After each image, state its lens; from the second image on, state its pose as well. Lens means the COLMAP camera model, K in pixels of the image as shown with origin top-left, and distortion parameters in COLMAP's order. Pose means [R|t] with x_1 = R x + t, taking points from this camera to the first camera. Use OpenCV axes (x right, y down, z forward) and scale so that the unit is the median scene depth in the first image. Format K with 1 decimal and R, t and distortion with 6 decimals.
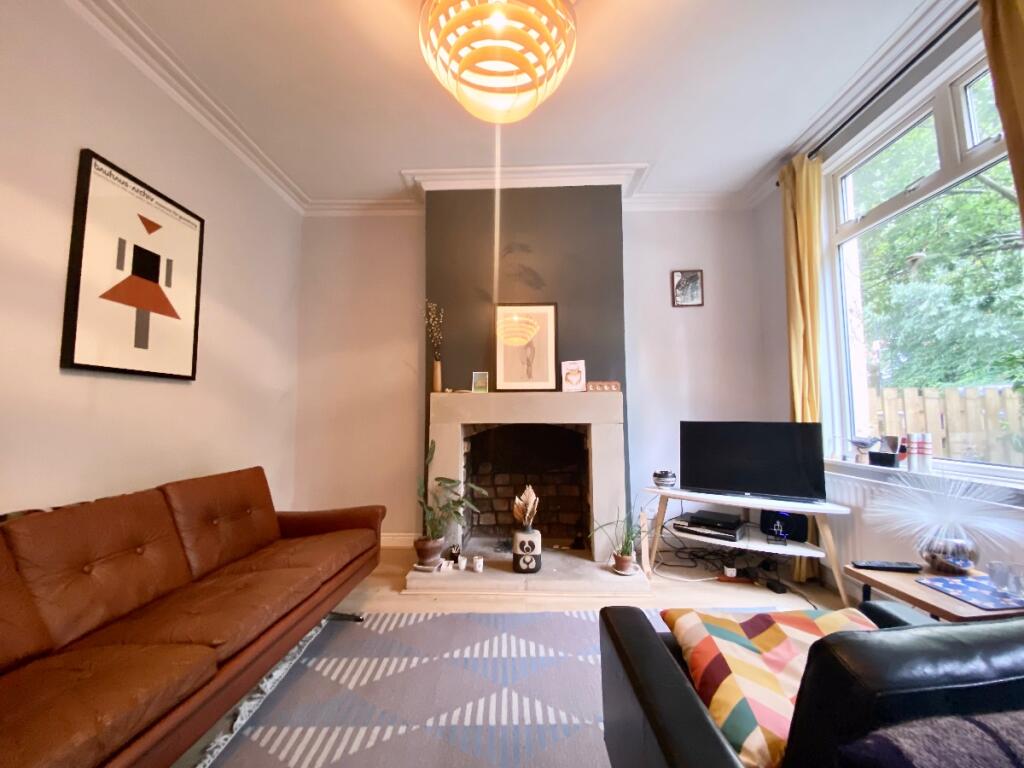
lens RADIAL K [[411.9, 0, 512.0], [0, 411.9, 384.0], [0, 0, 1]] dist [0.038397, -0.034491]
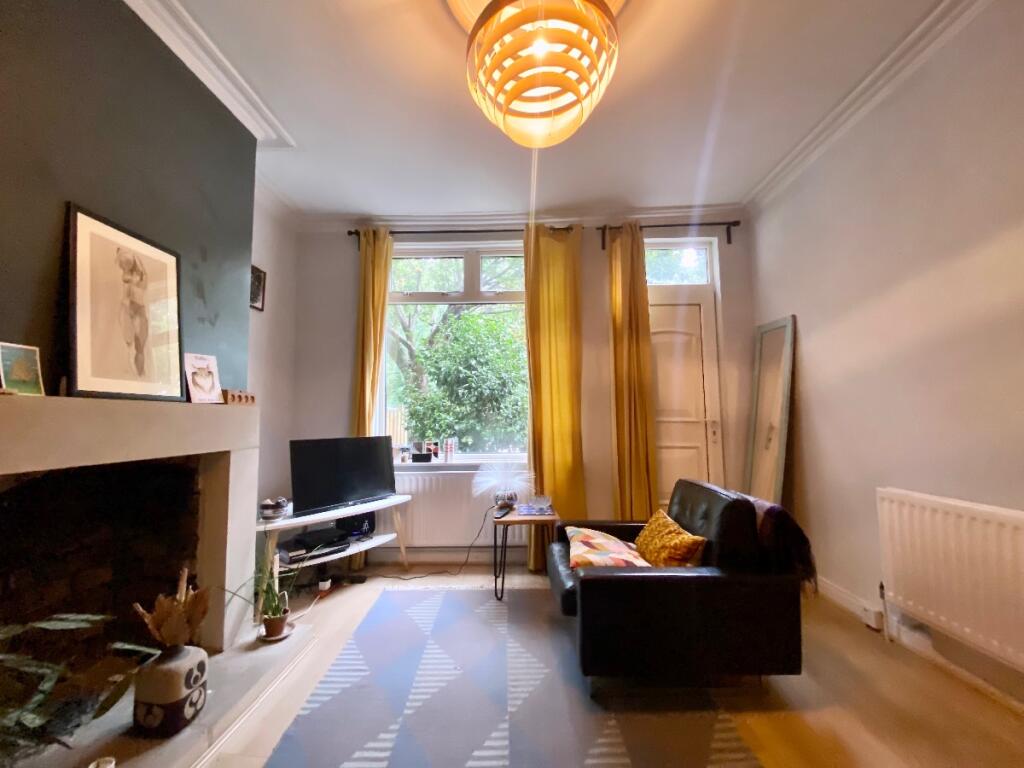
lens RADIAL K [[411.9, 0, 512.0], [0, 411.9, 384.0], [0, 0, 1]] dist [0.038397, -0.034491]
pose [[-0.001755, 0.087368, 0.996175, -0.564026], [-0.061453, 0.994284, -0.087310, 0.018772], [-0.998108, -0.061371, 0.003624, 0.591701]]
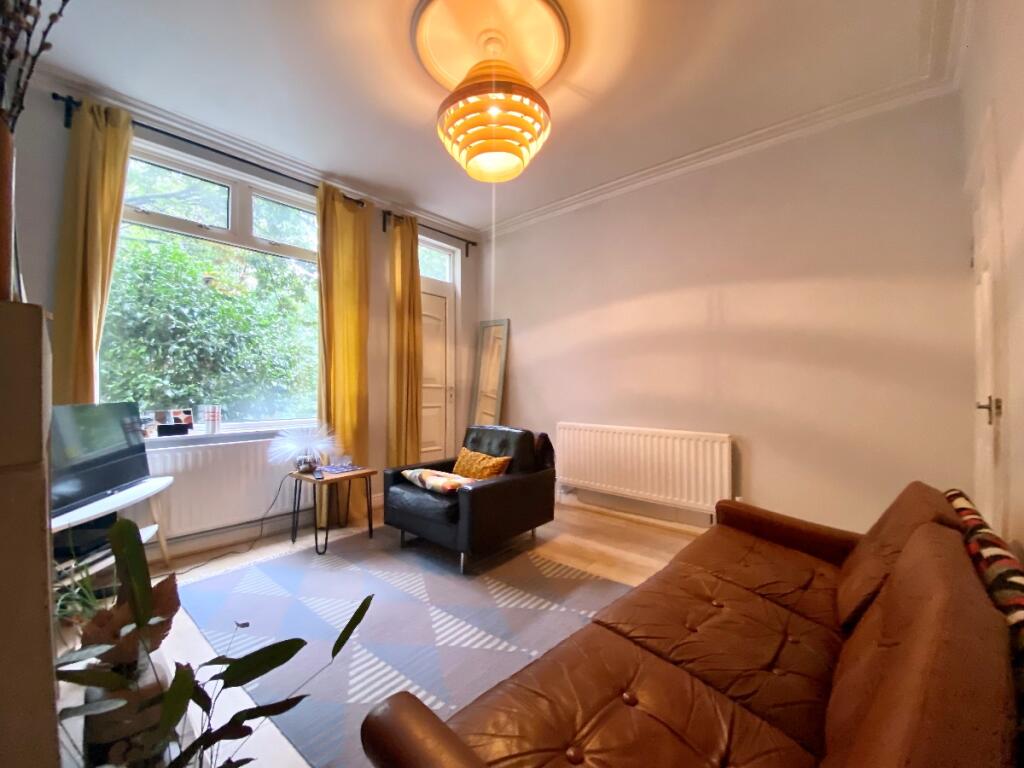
lens RADIAL K [[411.9, 0, 512.0], [0, 411.9, 384.0], [0, 0, 1]] dist [0.038397, -0.034491]
pose [[-0.778337, 0.006721, 0.627811, -0.554546], [-0.043231, 0.996996, -0.064270, 0.070670], [-0.626357, -0.077165, -0.775708, 1.151060]]
